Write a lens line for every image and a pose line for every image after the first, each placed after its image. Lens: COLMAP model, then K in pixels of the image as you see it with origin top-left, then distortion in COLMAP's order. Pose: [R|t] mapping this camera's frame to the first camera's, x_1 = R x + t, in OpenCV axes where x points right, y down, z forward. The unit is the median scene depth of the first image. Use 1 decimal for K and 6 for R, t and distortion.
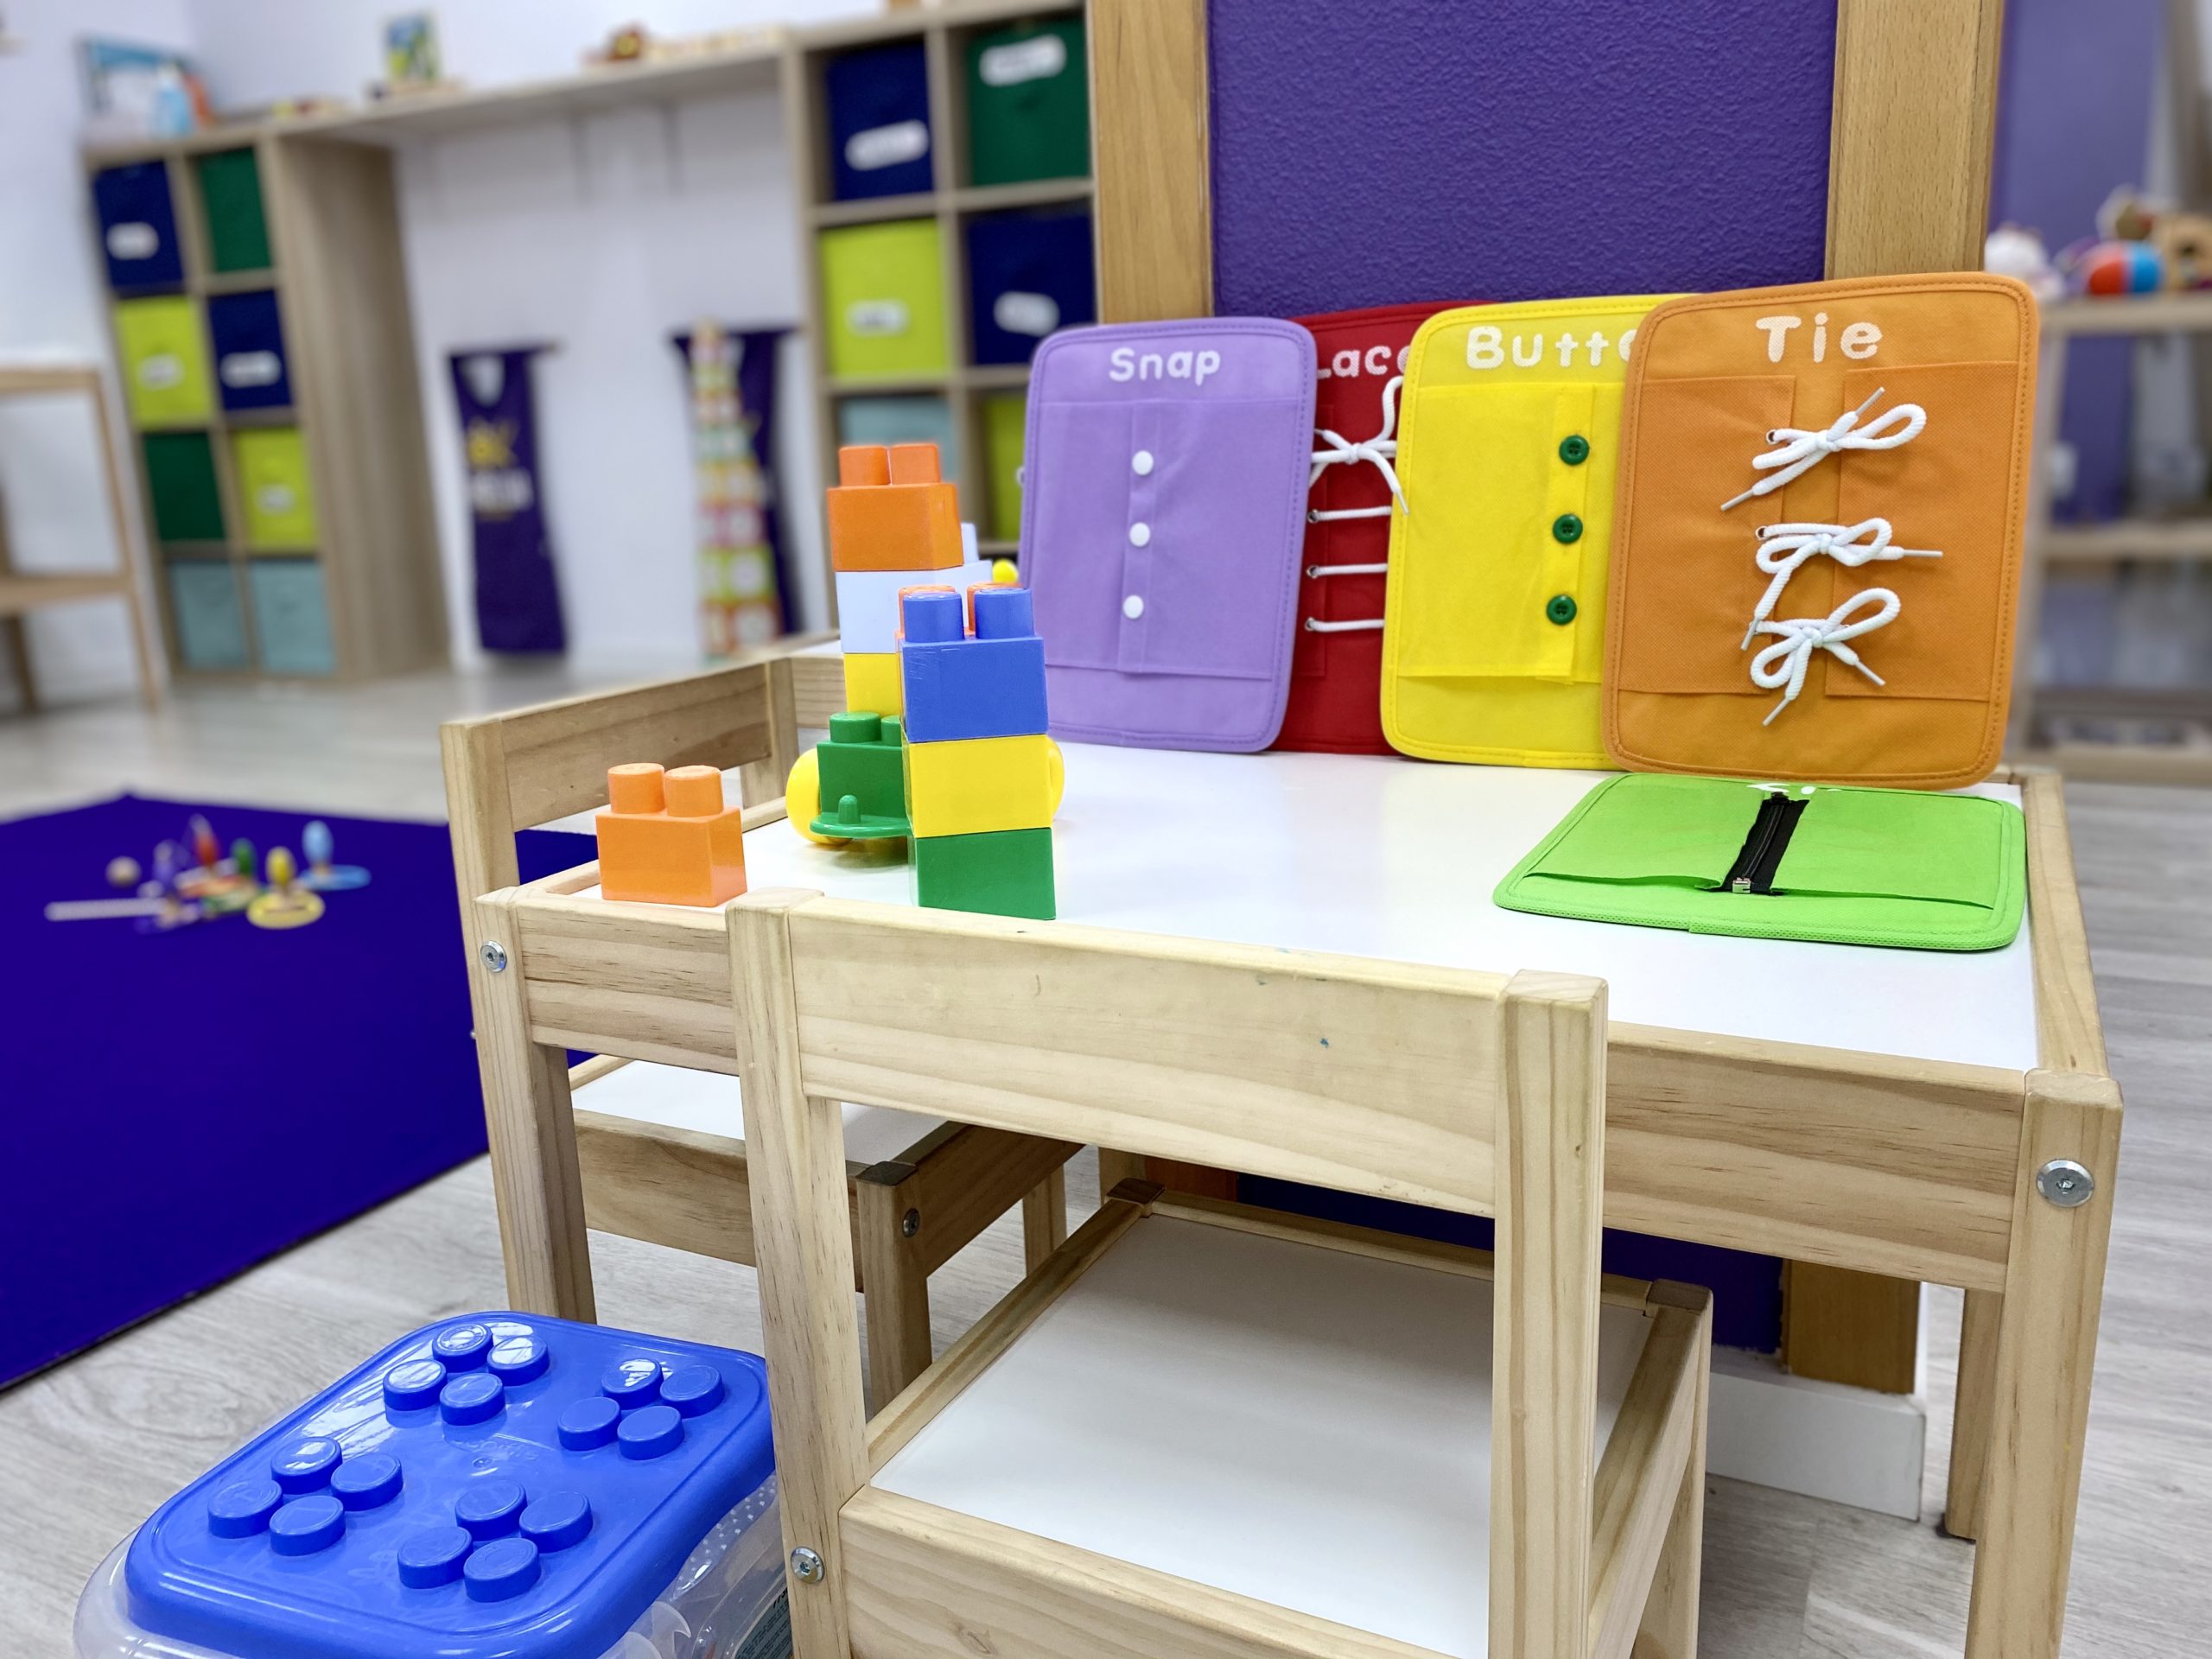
lens RADIAL K [[1687.7, 0, 1115.1], [0, 1687.7, 834.2], [0, 0, 1]] dist [-0.004250, 0.004783]
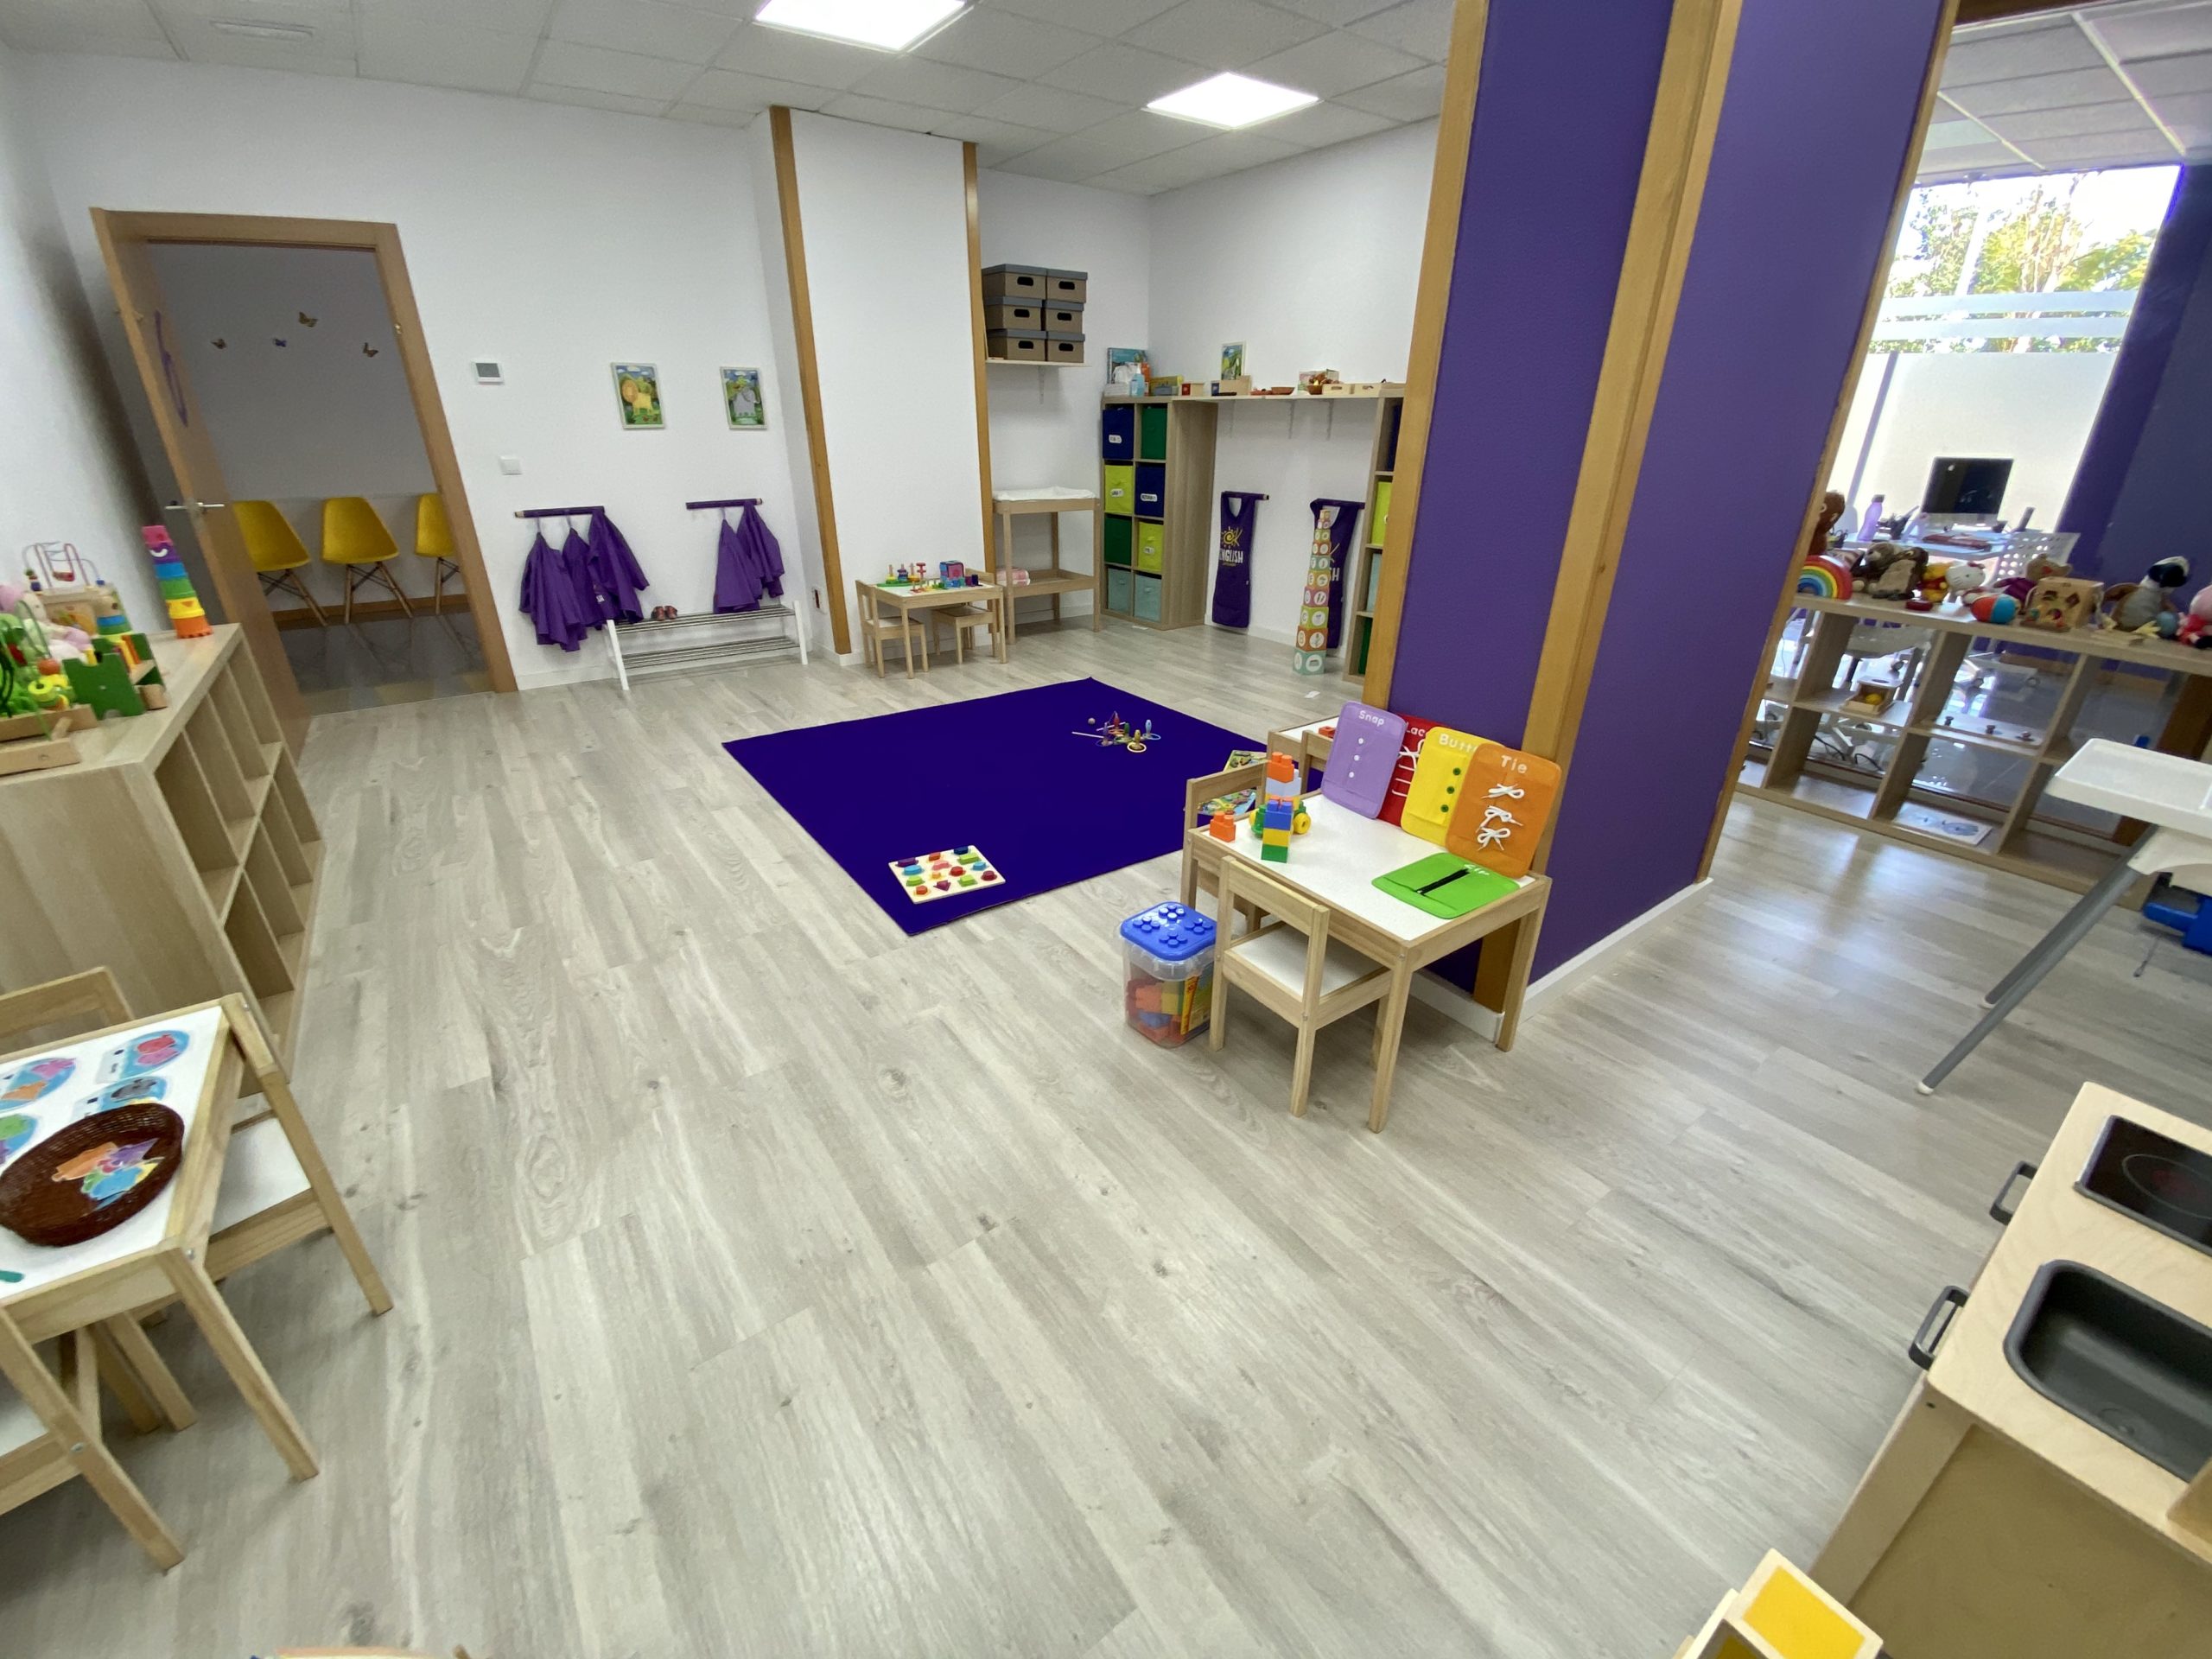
lens RADIAL K [[895.6, 0, 1100.6], [0, 895.6, 838.5], [0, 0, 1]] dist [0.038022, -0.000052]
pose [[0.879319, 0.242837, -0.409669, 0.160252], [-0.148090, 0.957006, 0.249417, -0.174914], [0.452623, -0.158649, 0.877475, -0.473490]]
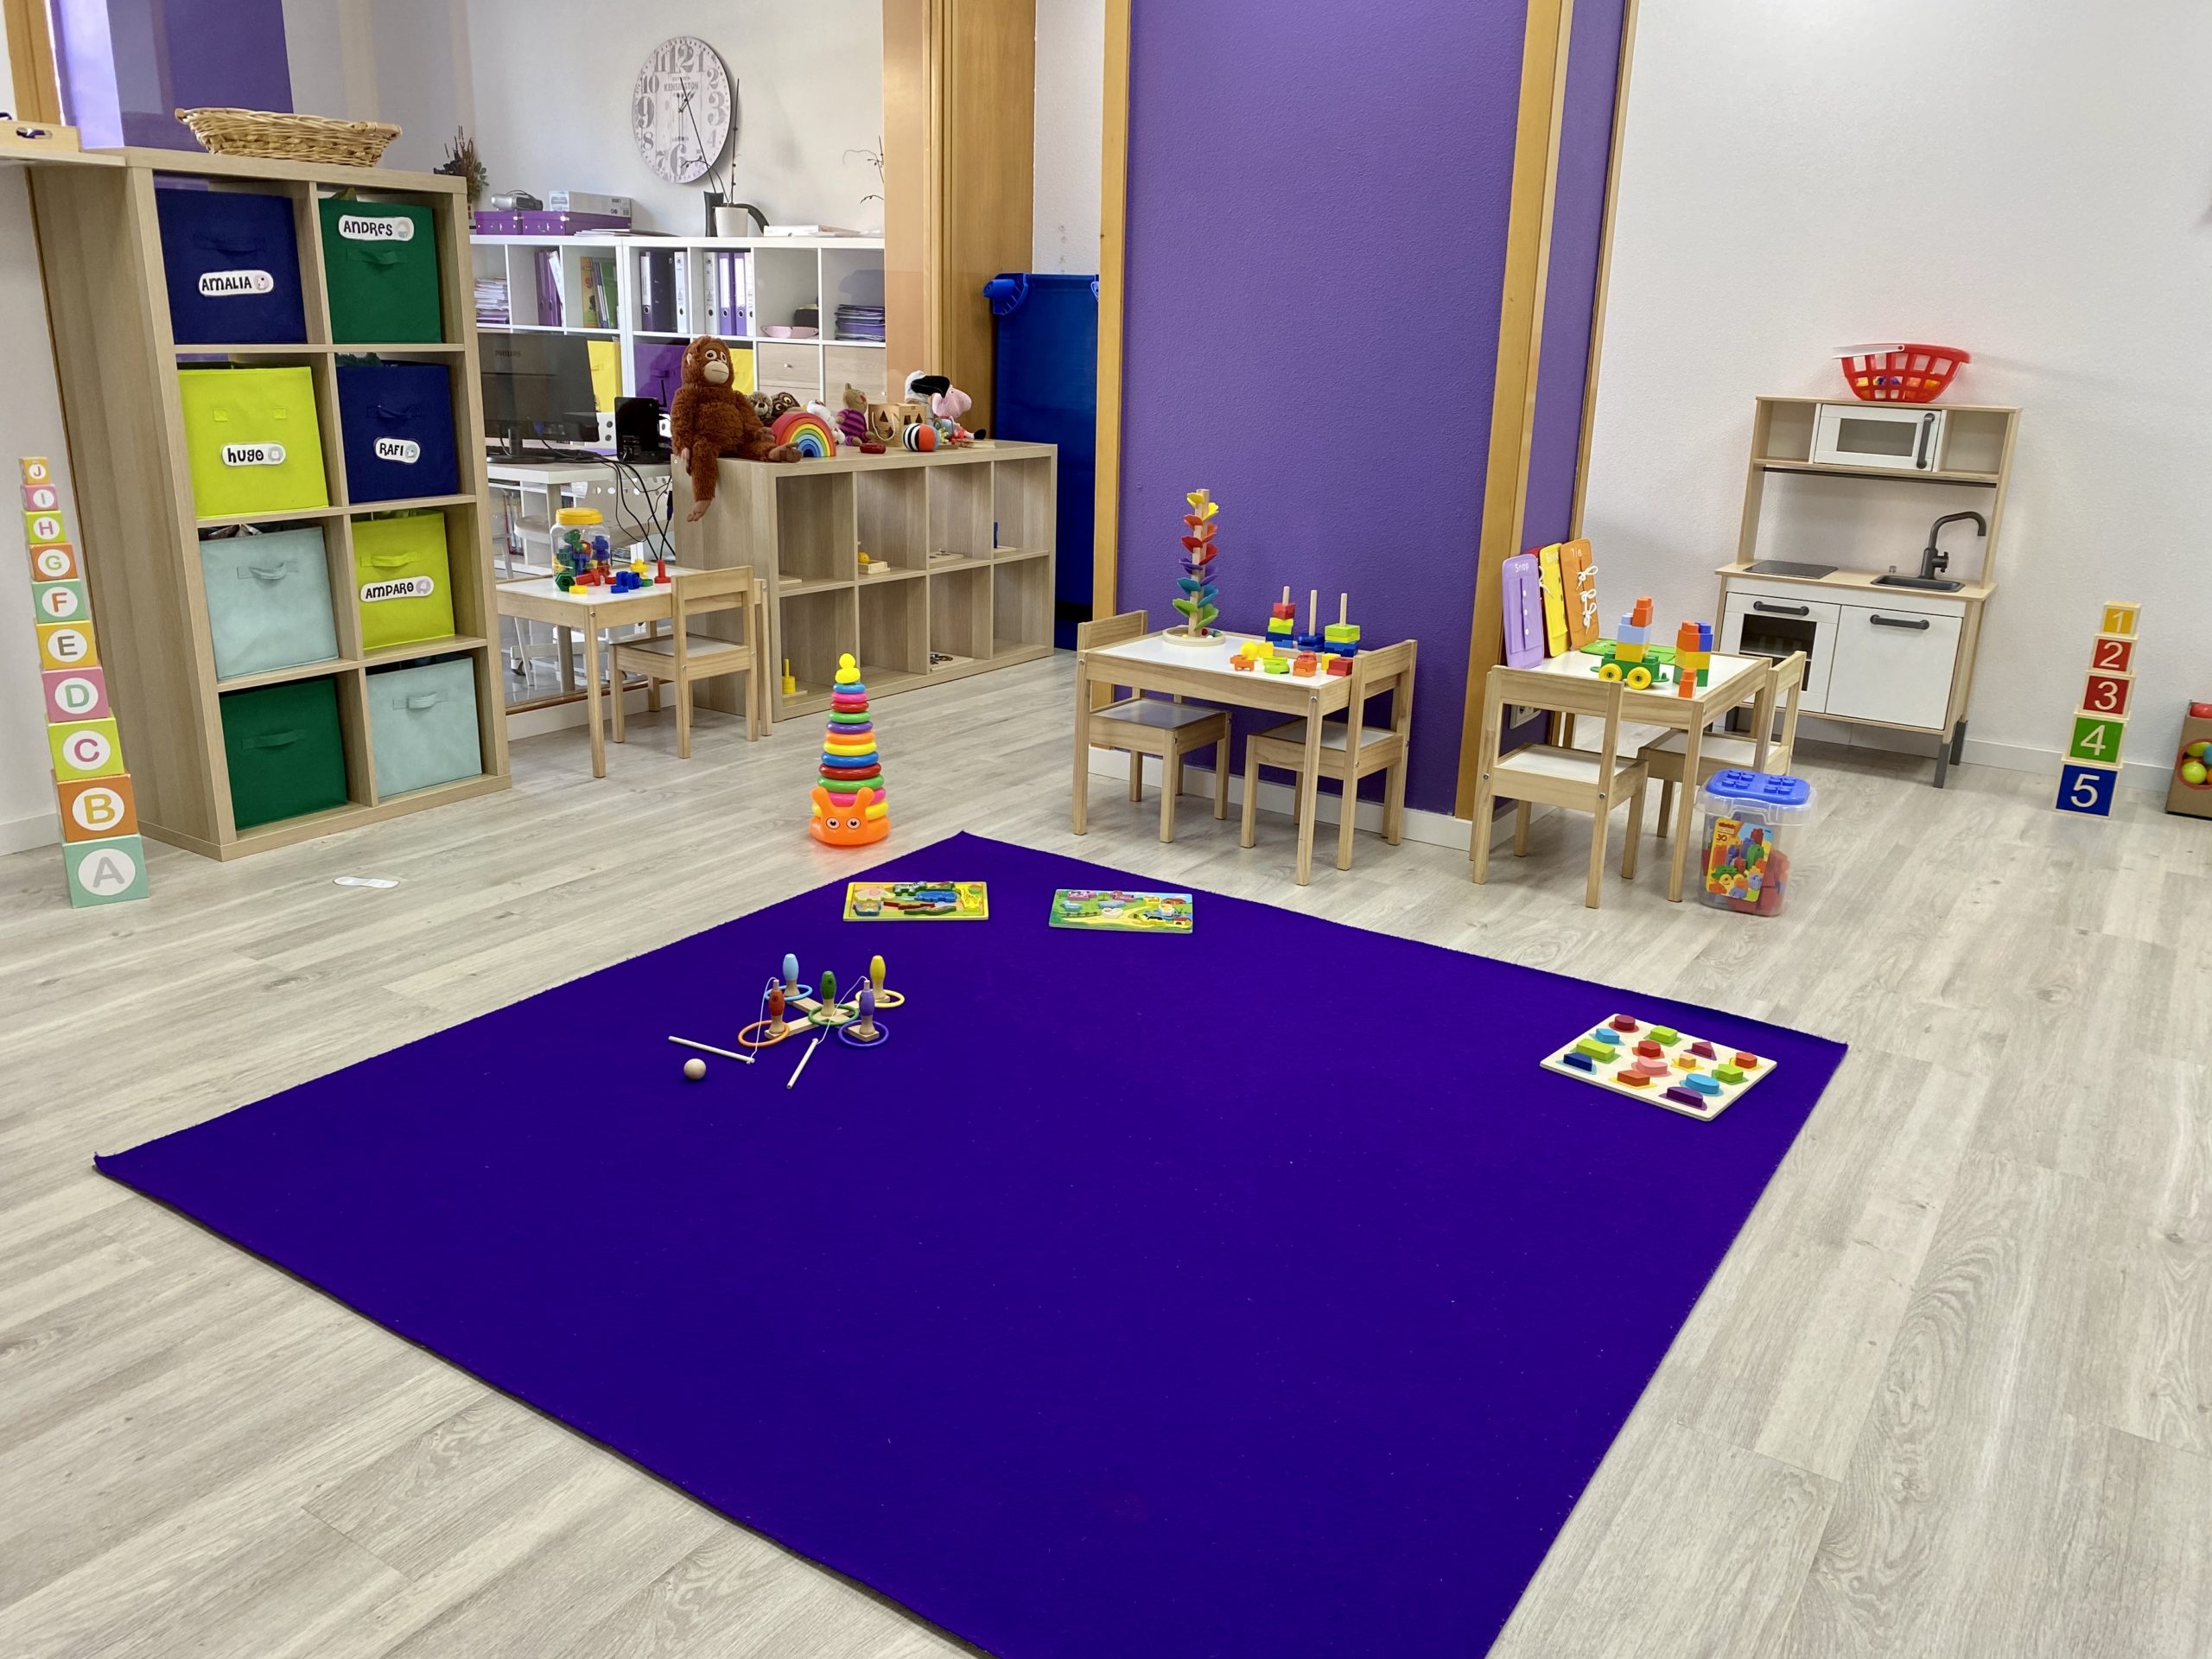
lens RADIAL K [[1687.7, 0, 1095.8], [0, 1687.7, 819.3], [0, 0, 1]] dist [-0.004250, 0.004783]
pose [[0.125036, -0.251809, 0.959666, -2.036857], [0.188614, 0.955650, 0.226181, -0.351751], [-0.974059, 0.152725, 0.166985, 0.861808]]
